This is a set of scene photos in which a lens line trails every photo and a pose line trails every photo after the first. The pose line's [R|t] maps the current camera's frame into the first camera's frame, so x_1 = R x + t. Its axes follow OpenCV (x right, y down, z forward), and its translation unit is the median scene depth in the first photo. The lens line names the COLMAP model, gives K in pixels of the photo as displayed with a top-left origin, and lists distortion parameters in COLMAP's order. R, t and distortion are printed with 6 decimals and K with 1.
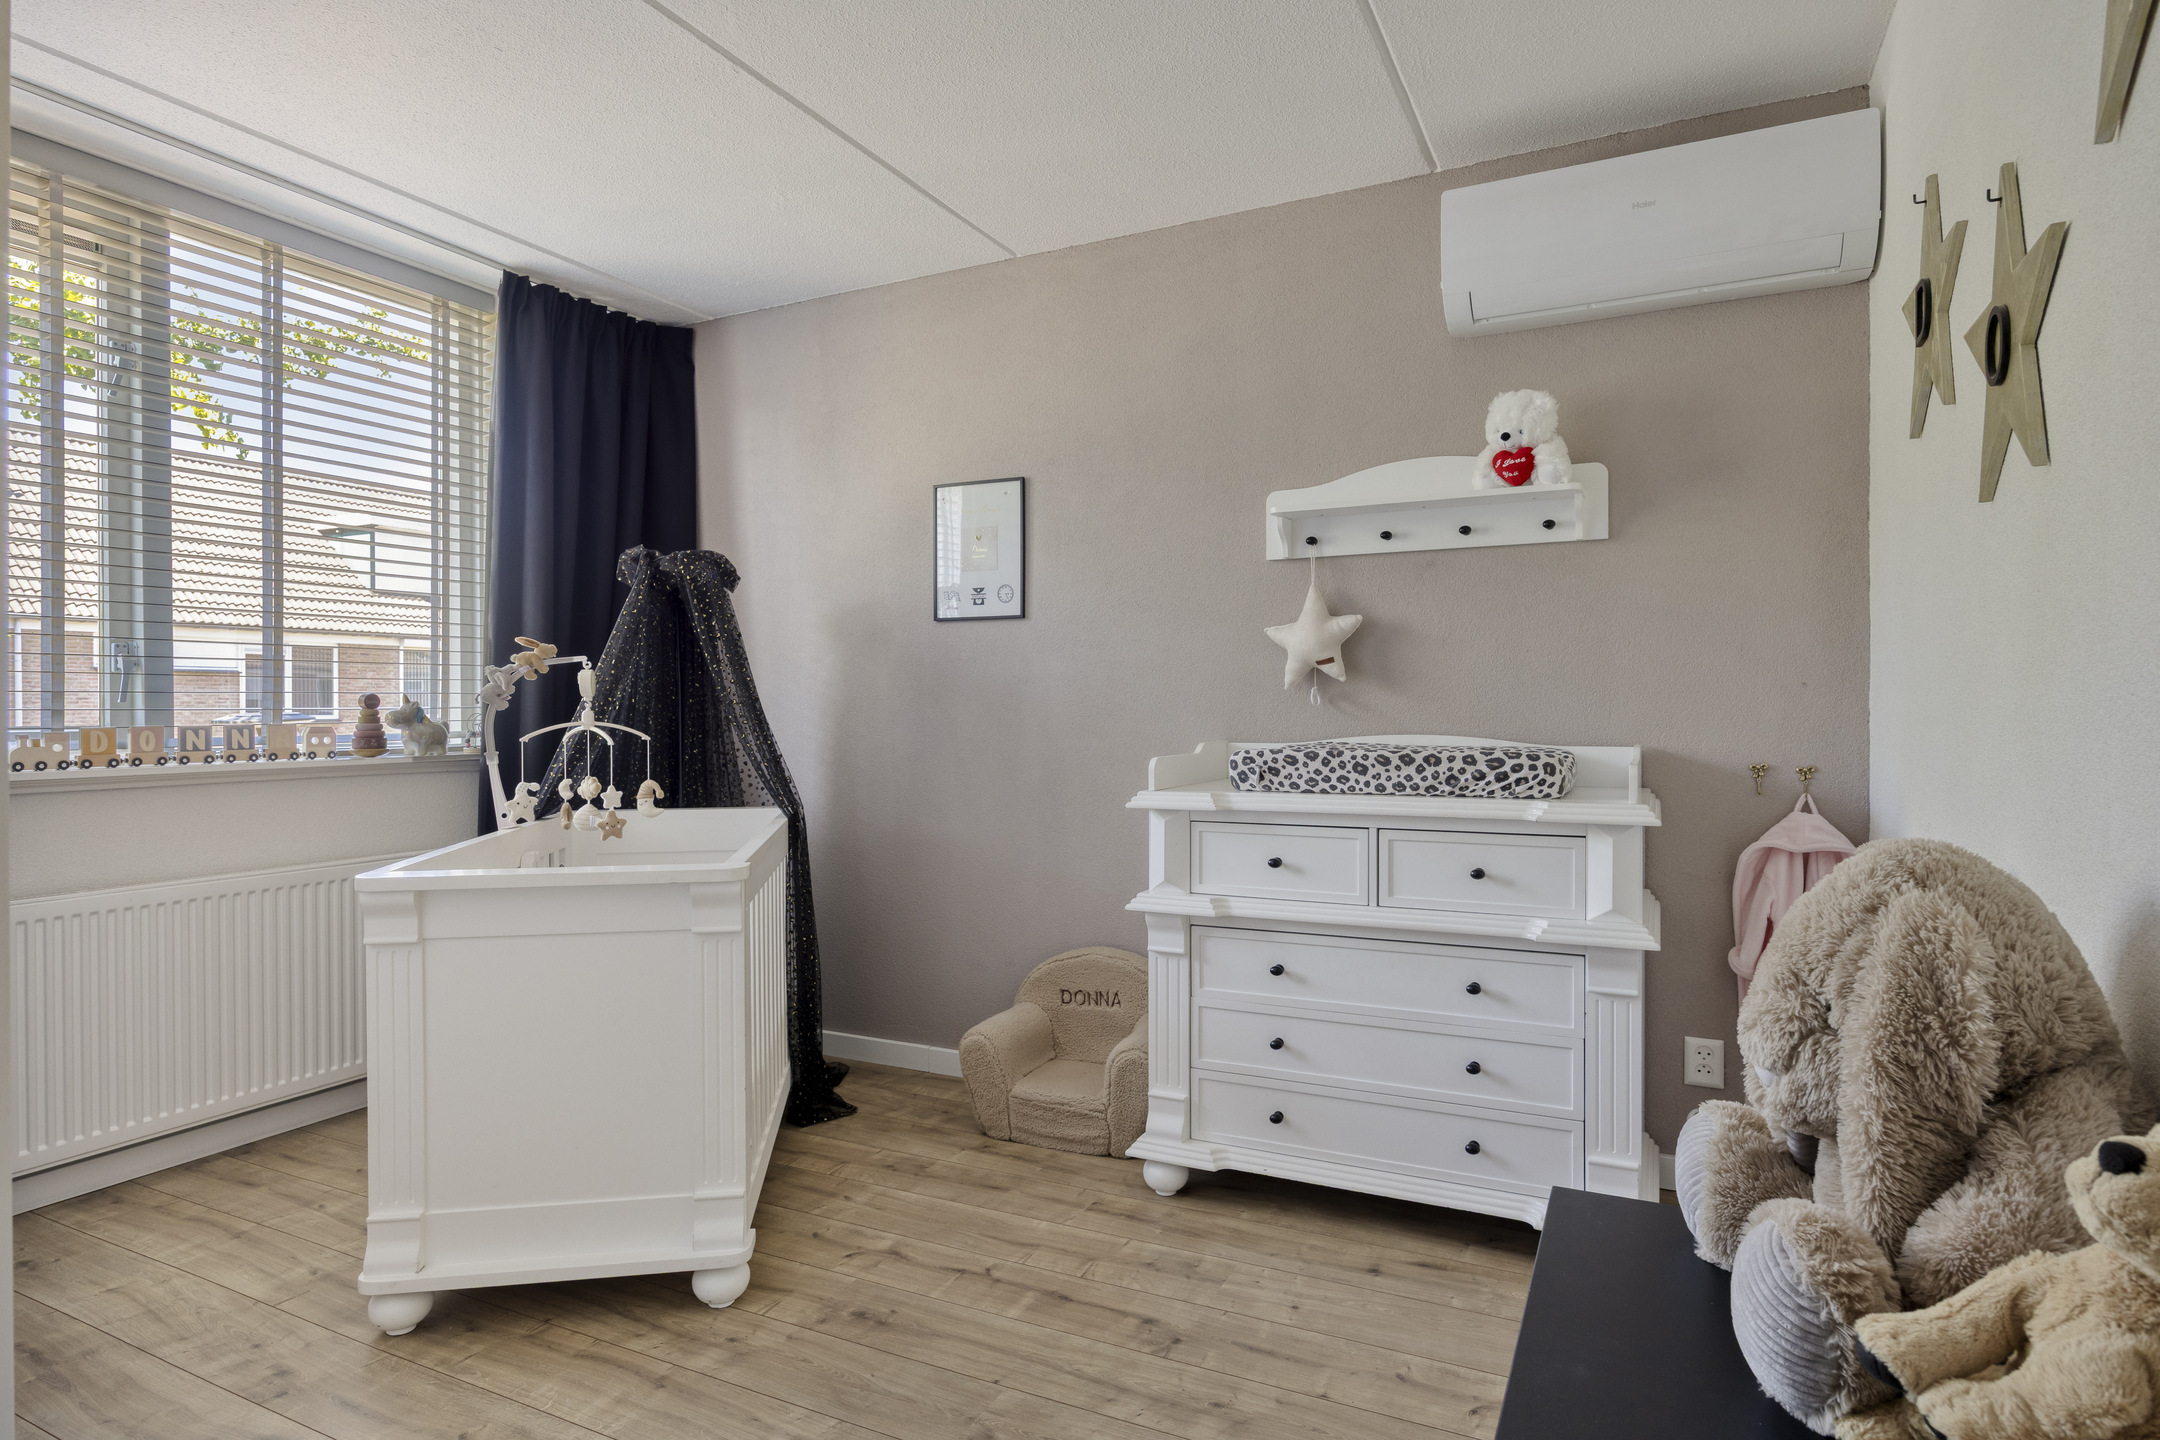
lens RADIAL K [[1141.0, 0, 1110.3], [0, 1141.0, 728.0], [0, 0, 1]] dist [-0.001941, -0.001570]
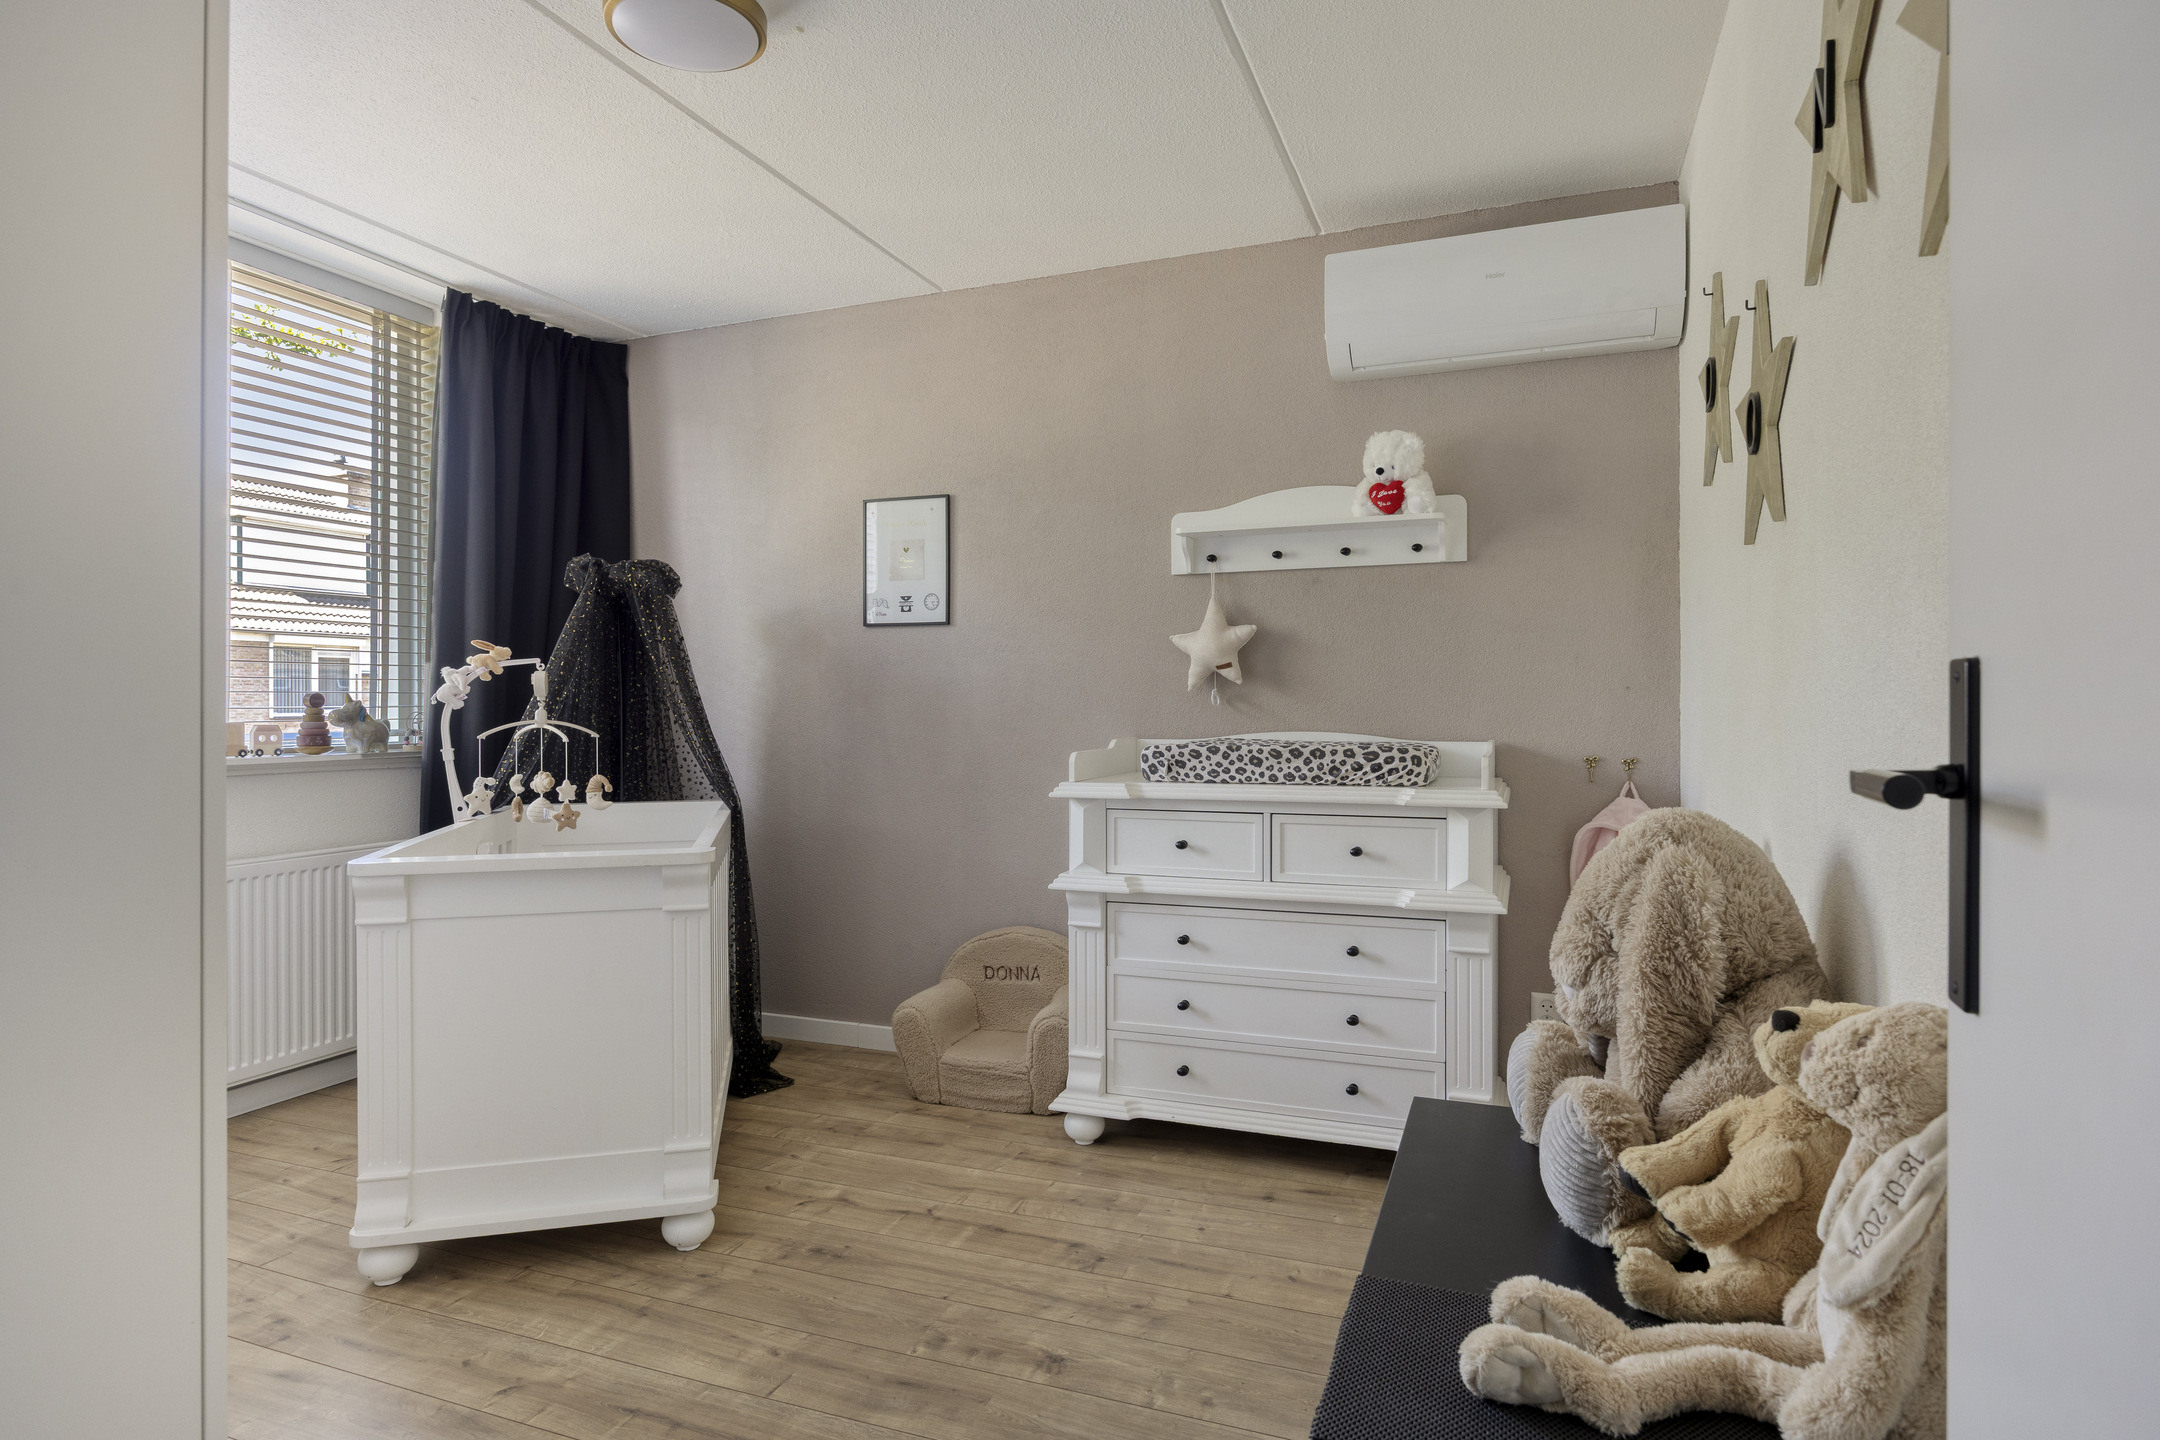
lens RADIAL K [[1141.0, 0, 1110.3], [0, 1141.0, 728.0], [0, 0, 1]] dist [-0.001941, -0.001570]
pose [[0.995386, -0.000827, 0.095947, -0.036412], [0.000720, 0.999999, 0.001155, 0.001054], [-0.095948, -0.001081, 0.995386, -0.125306]]
